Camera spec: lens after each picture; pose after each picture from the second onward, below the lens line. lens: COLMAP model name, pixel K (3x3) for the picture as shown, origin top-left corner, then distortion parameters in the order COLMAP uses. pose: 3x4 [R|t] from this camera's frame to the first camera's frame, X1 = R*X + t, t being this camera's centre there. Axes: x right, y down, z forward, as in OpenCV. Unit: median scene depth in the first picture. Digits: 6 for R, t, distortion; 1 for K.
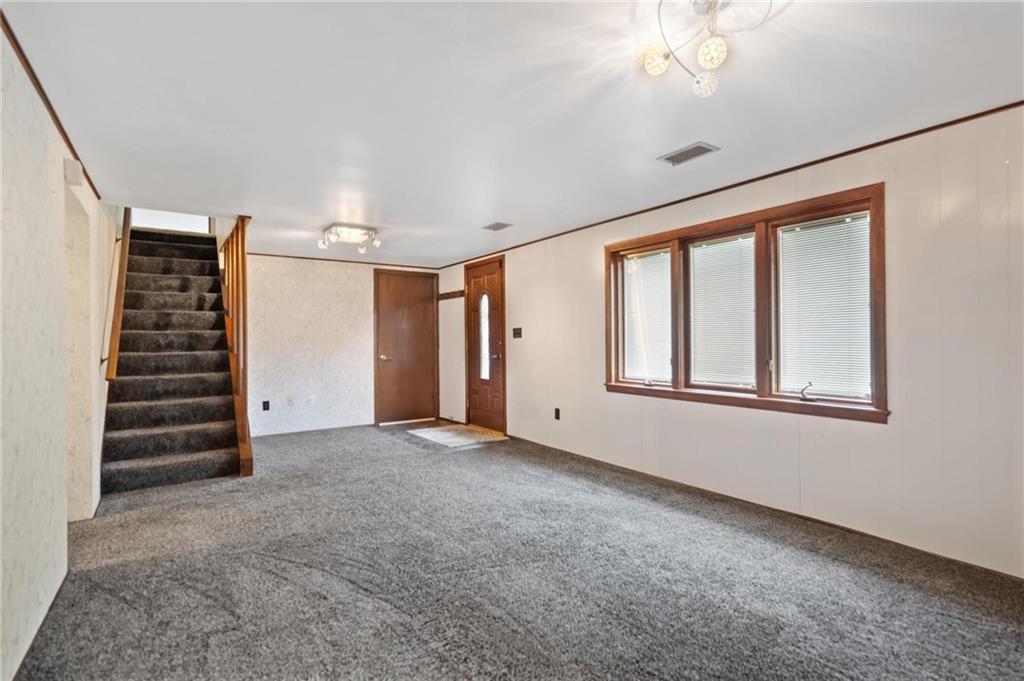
lens RADIAL K [[485.7, 0, 512.1], [0, 485.7, 338.7], [0, 0, 1]] dist [0.003966, 0.000223]
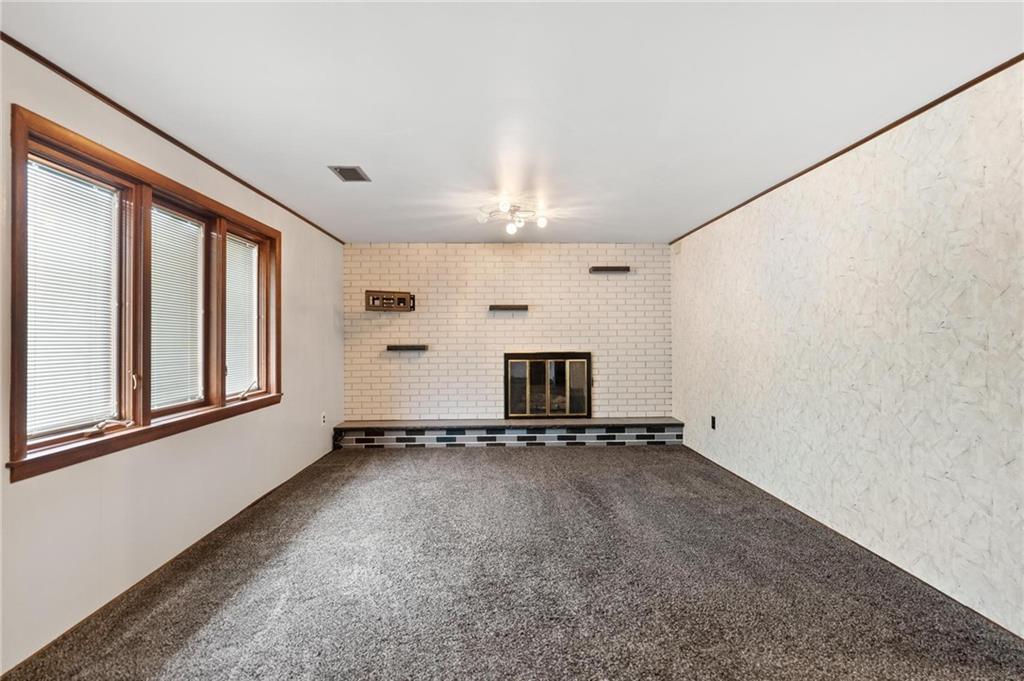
lens RADIAL K [[485.7, 0, 512.6], [0, 485.7, 339.7], [0, 0, 1]] dist [0.003966, 0.000223]
pose [[-0.841322, 0.004832, 0.540513, -0.401446], [0.003106, 0.999987, -0.004105, -0.001765], [-0.540526, -0.001775, -0.841325, 1.284670]]
